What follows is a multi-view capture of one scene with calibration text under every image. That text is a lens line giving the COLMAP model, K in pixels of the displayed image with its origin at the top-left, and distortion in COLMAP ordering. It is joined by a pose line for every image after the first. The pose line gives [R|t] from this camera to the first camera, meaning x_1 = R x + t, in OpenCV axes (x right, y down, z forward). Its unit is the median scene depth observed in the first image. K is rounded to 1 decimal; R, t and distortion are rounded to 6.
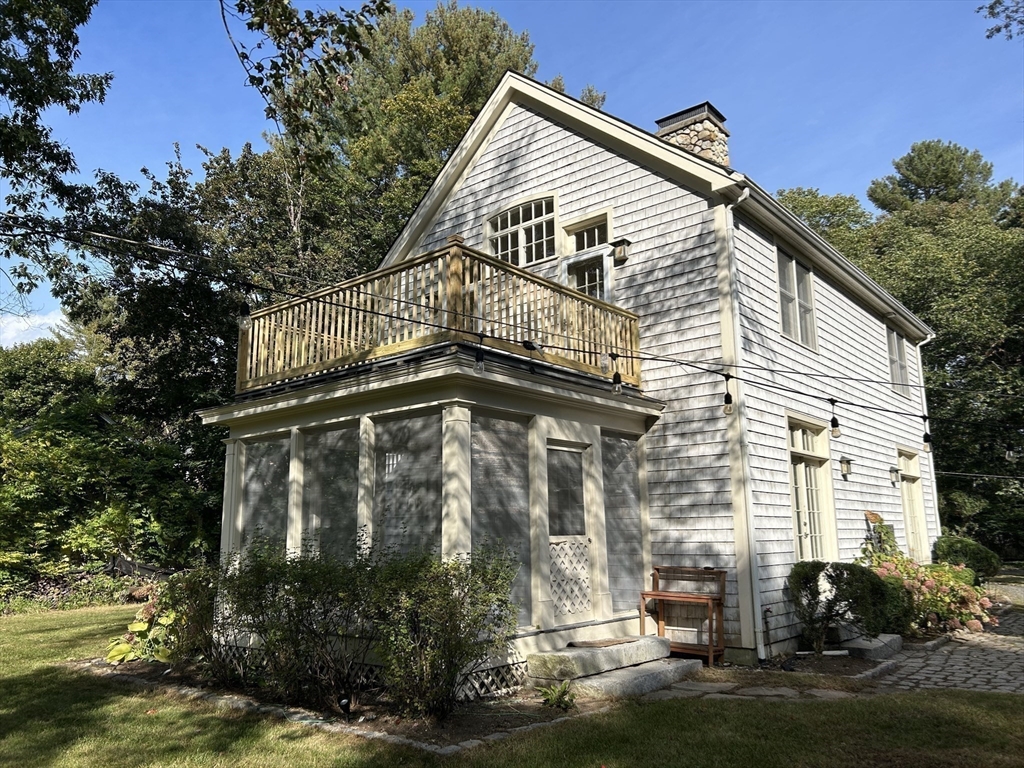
lens RADIAL K [[771.6, 0, 519.6], [0, 771.6, 384.3], [0, 0, 1]] dist [0.036087, -0.051979]
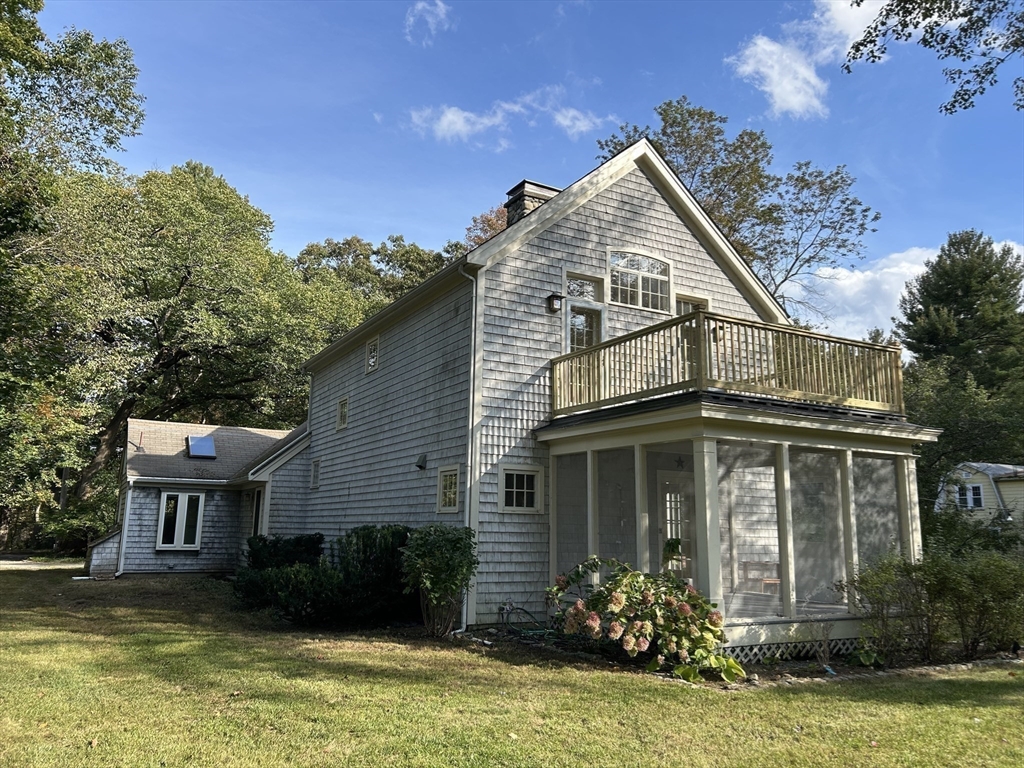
lens RADIAL K [[771.6, 0, 515.8], [0, 771.6, 383.0], [0, 0, 1]] dist [0.036087, -0.051979]
pose [[0.379063, 0.199707, 0.903564, -1.386803], [-0.206858, 0.970013, -0.127613, 0.185366], [-0.901954, -0.138536, 0.409007, 0.838266]]
